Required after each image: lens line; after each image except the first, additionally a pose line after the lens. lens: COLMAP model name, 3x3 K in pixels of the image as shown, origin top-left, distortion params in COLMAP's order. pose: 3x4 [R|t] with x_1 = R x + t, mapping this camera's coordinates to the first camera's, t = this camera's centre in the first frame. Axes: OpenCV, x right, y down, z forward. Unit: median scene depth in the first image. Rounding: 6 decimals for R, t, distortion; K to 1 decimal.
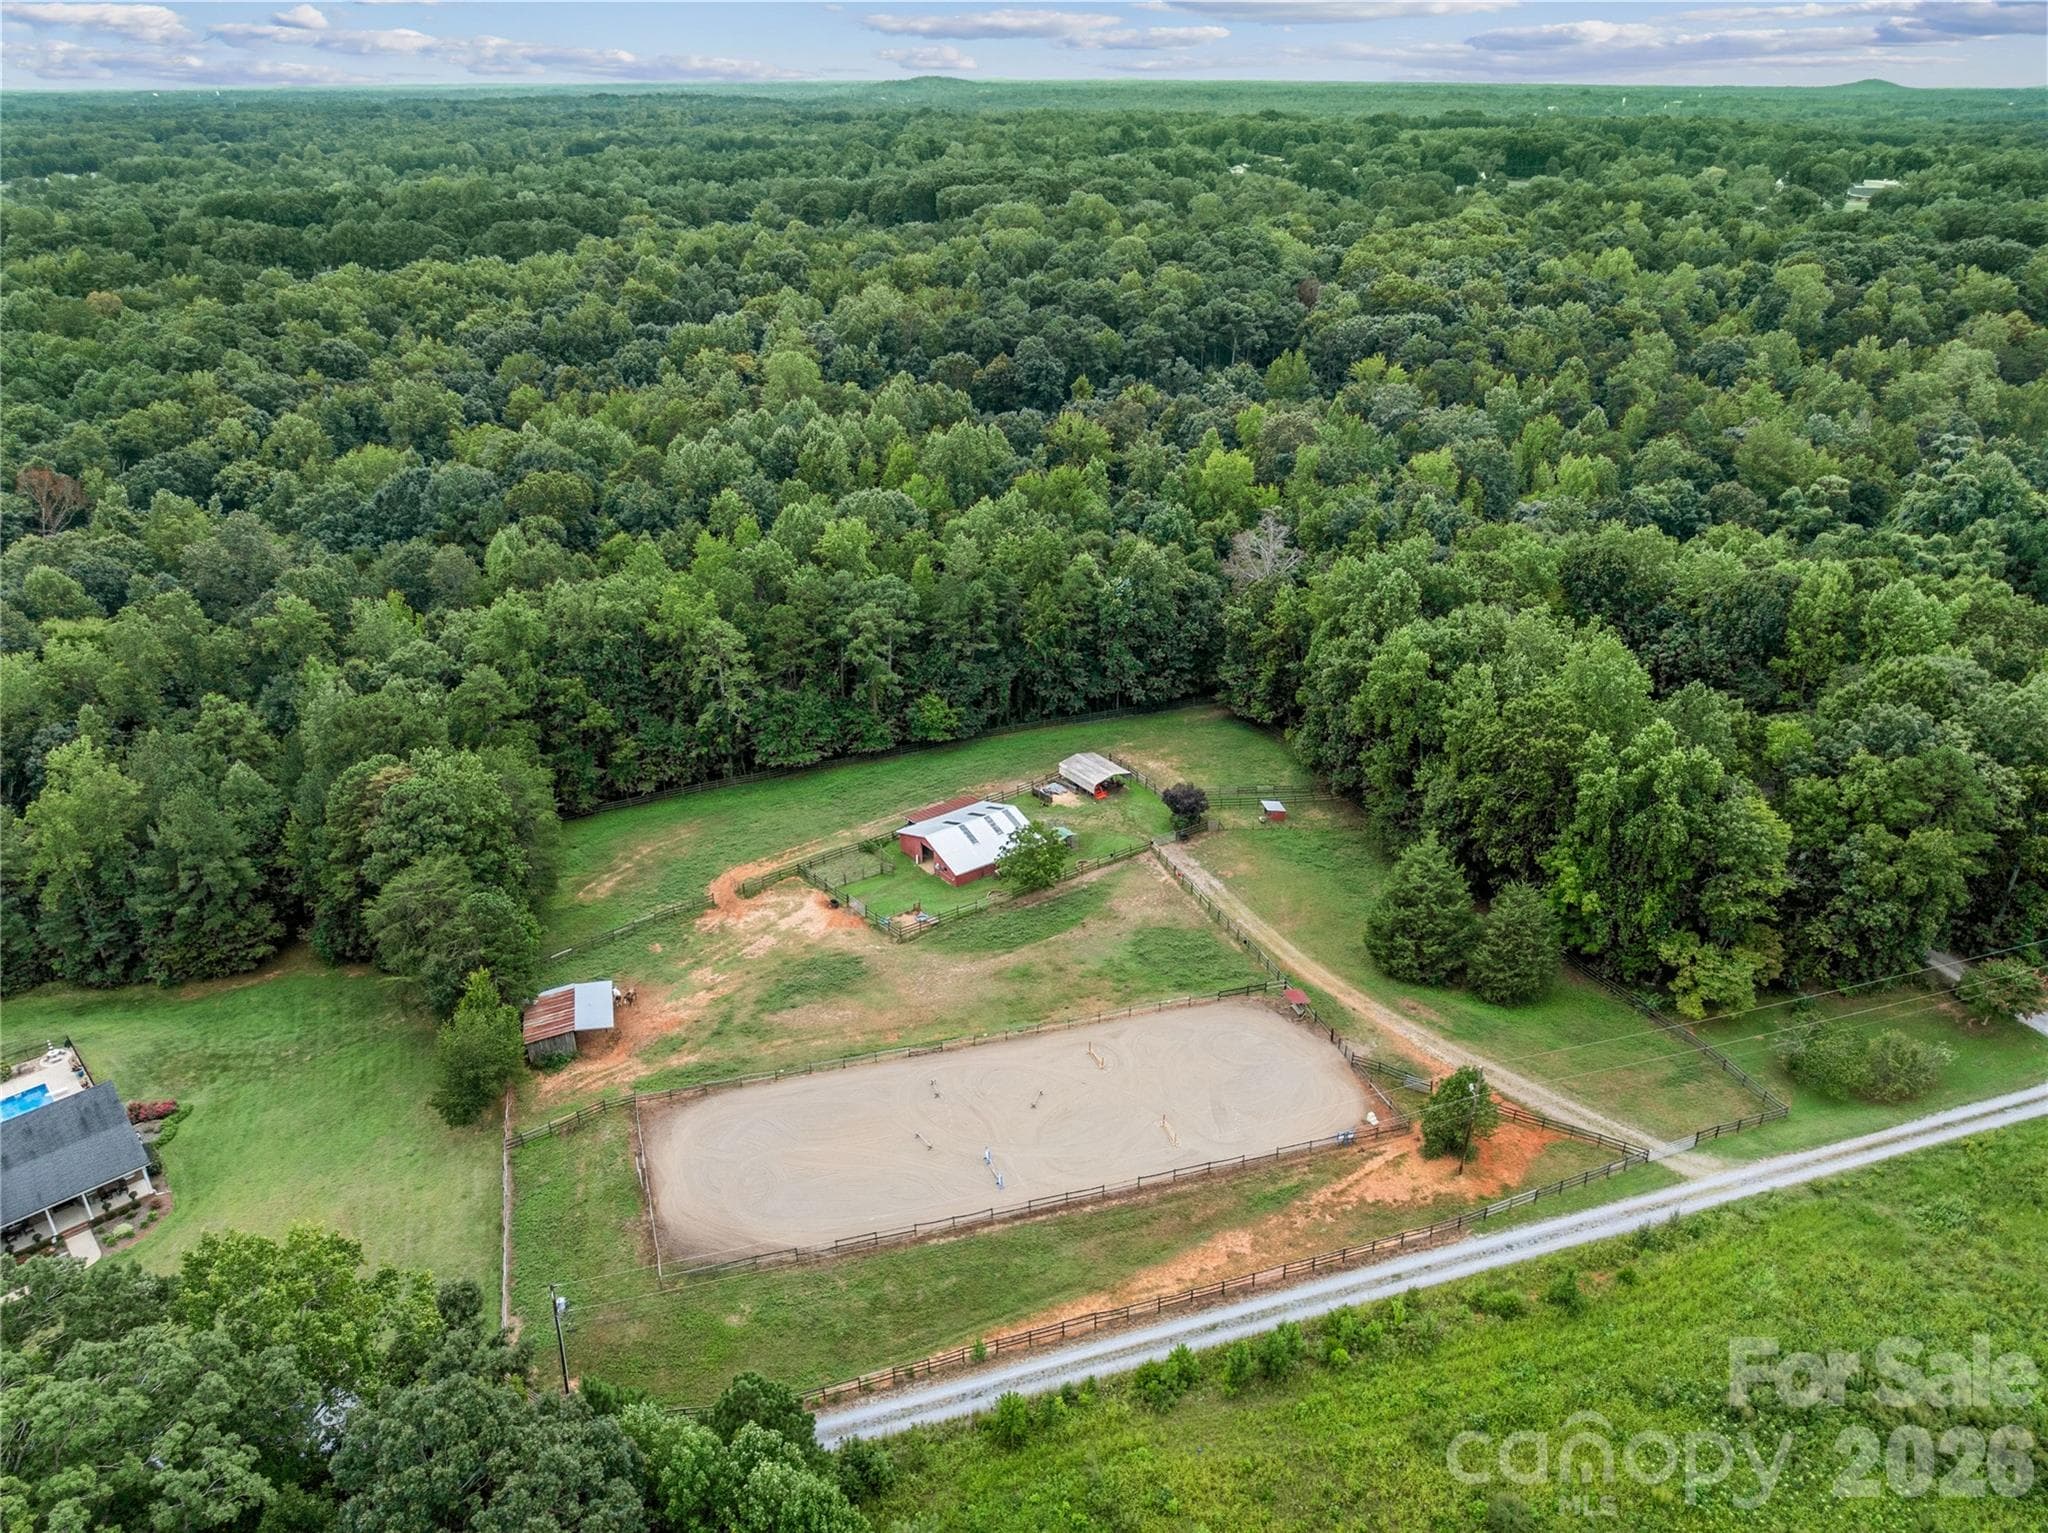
lens RADIAL K [[1444.2, 0, 1024.0], [0, 1444.2, 766.5], [0, 0, 1]] dist [-0.043545, 0.002621]
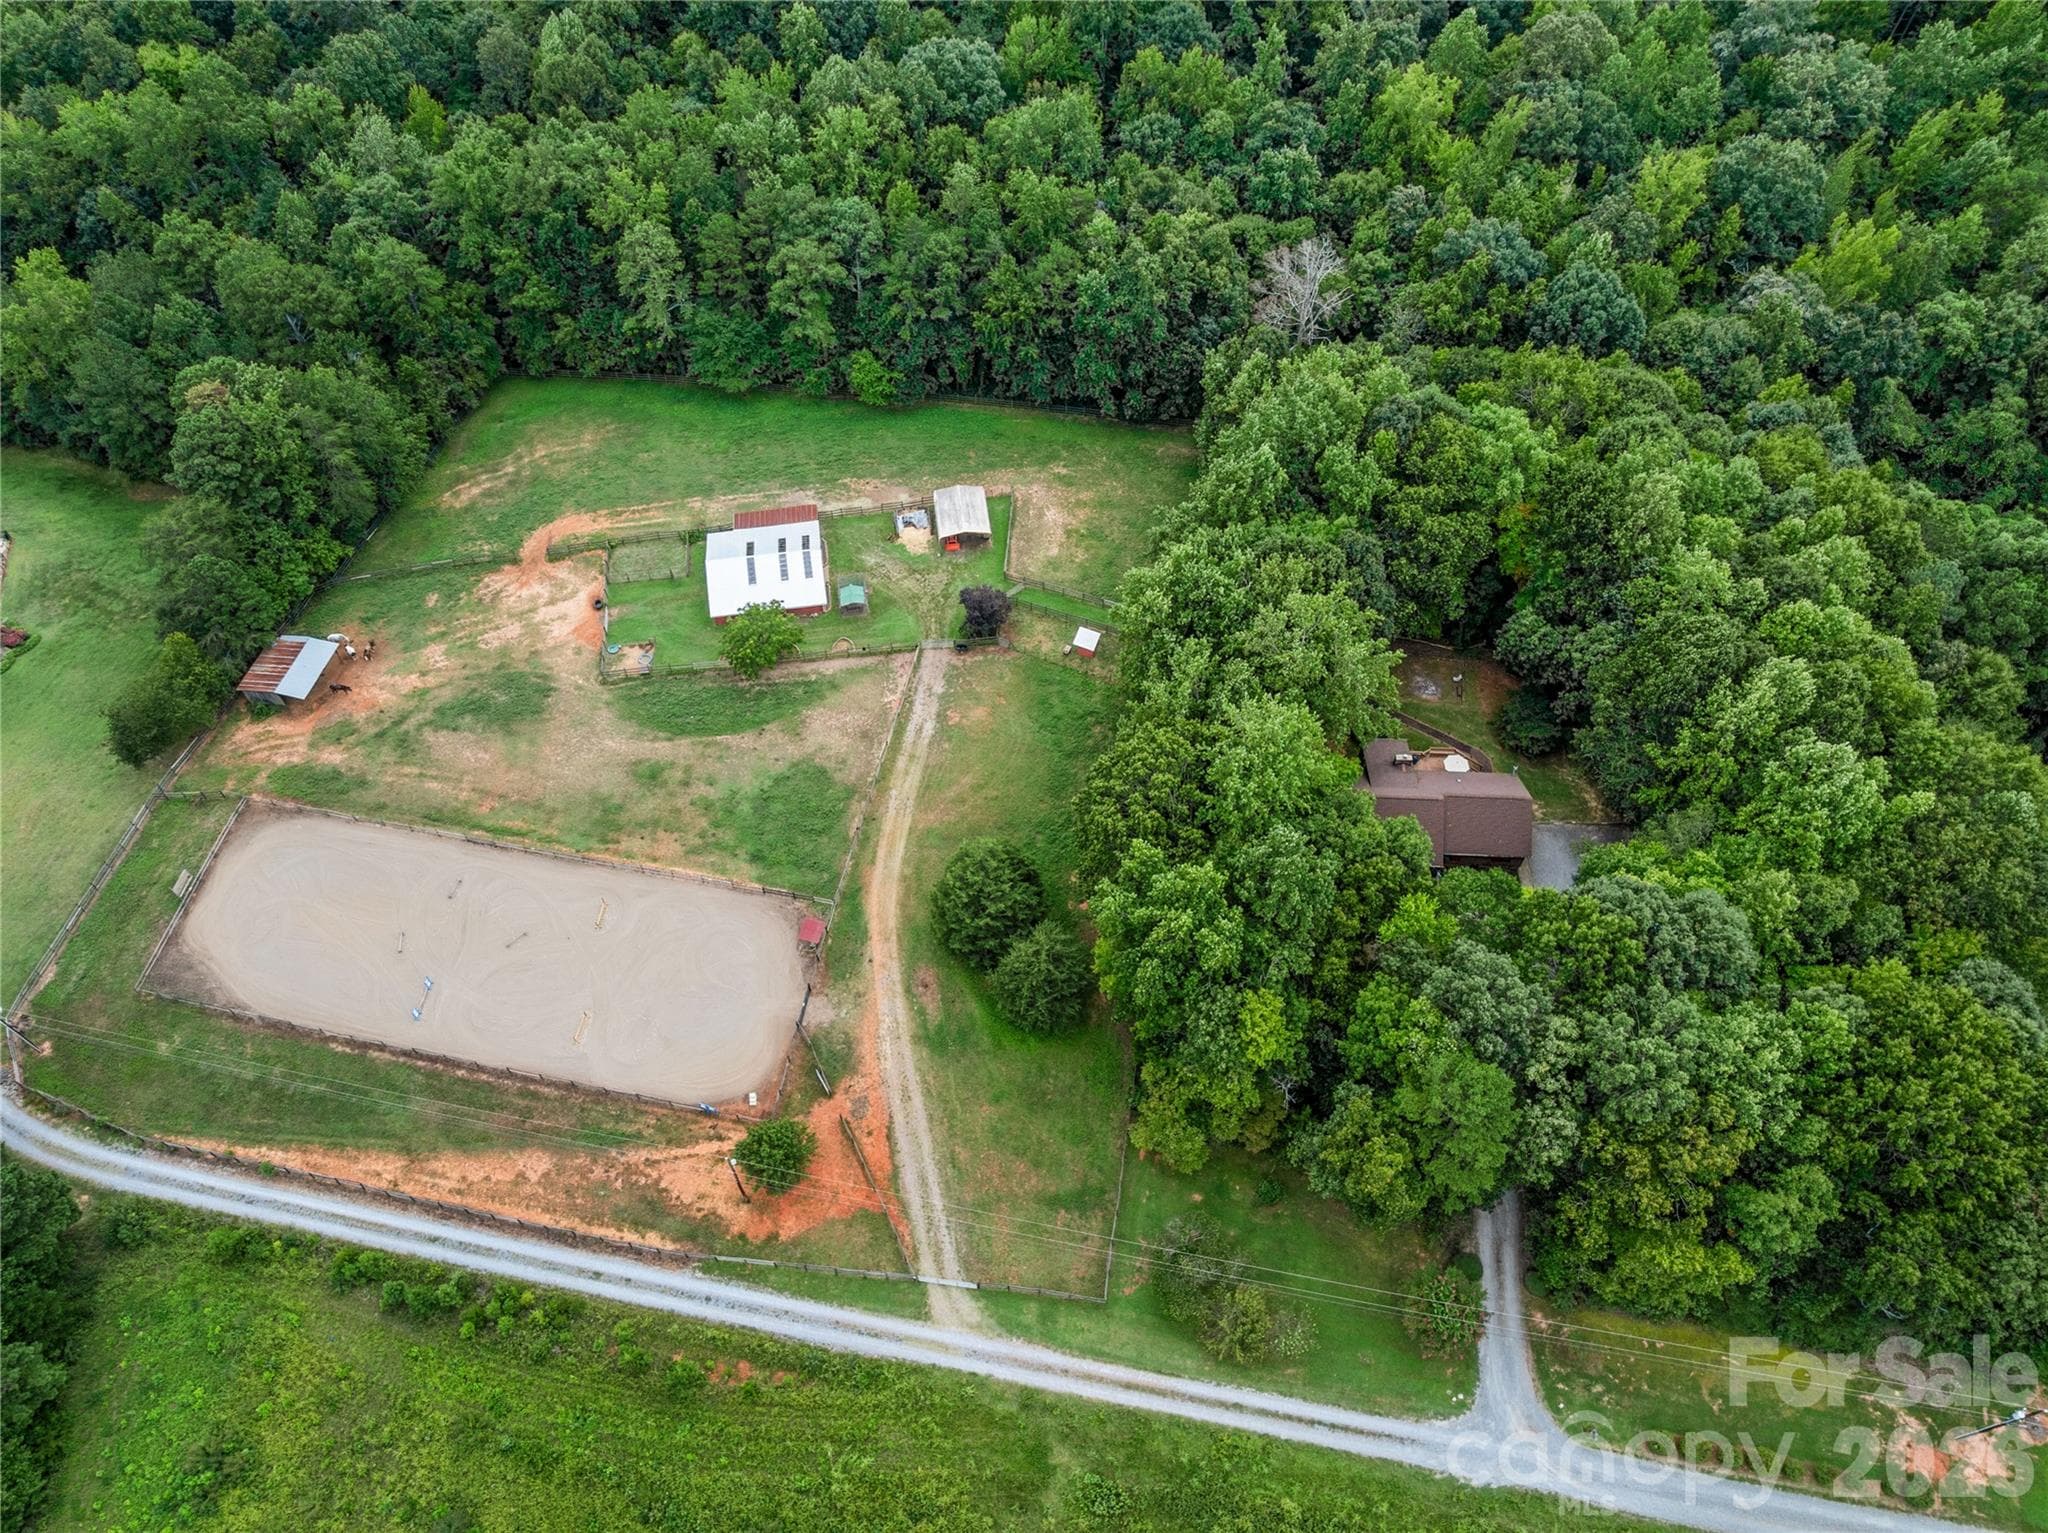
lens RADIAL K [[1444.2, 0, 1024.0], [0, 1444.2, 766.5], [0, 0, 1]] dist [-0.043545, 0.002621]
pose [[0.883623, 0.380853, -0.272327, 0.625467], [-0.203612, 0.836348, 0.508983, -0.533861], [0.421608, -0.394300, 0.816563, 0.350917]]
